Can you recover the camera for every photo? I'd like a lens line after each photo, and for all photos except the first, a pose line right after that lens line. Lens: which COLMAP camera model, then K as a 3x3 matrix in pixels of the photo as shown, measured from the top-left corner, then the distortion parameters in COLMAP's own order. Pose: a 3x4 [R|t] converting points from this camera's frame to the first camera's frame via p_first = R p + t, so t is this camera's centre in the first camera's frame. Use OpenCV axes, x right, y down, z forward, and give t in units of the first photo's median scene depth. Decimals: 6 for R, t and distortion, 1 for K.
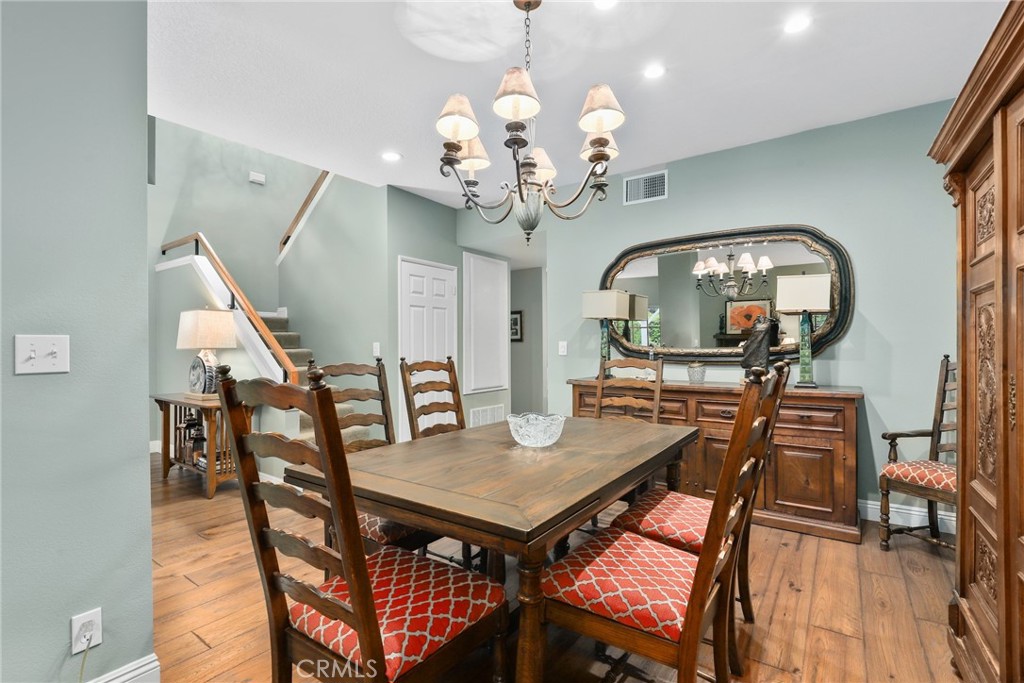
lens RADIAL K [[469.7, 0, 519.7], [0, 469.7, 339.6], [0, 0, 1]] dist [-0.012526, 0.000123]
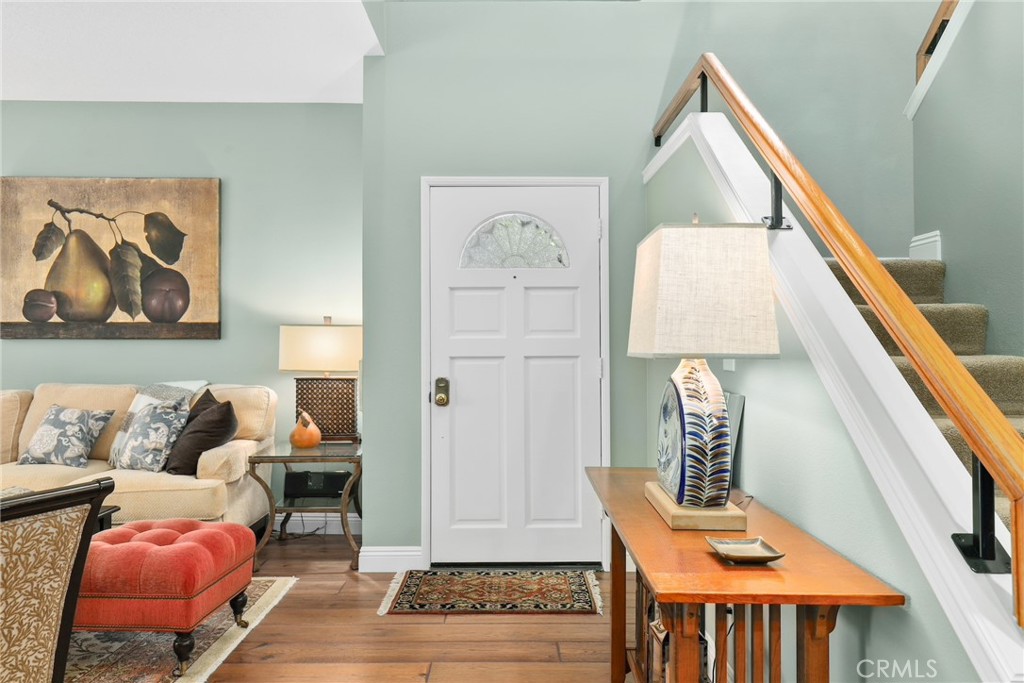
lens RADIAL K [[720.1, 0, 515.0], [0, 720.1, 330.8], [0, 0, 1]] dist [0.002188, 0.000085]
pose [[0.569805, -0.011293, -0.821702, -0.311888], [0.011652, 0.999916, -0.005662, 0.004253], [0.821697, -0.006349, 0.569889, 0.570301]]
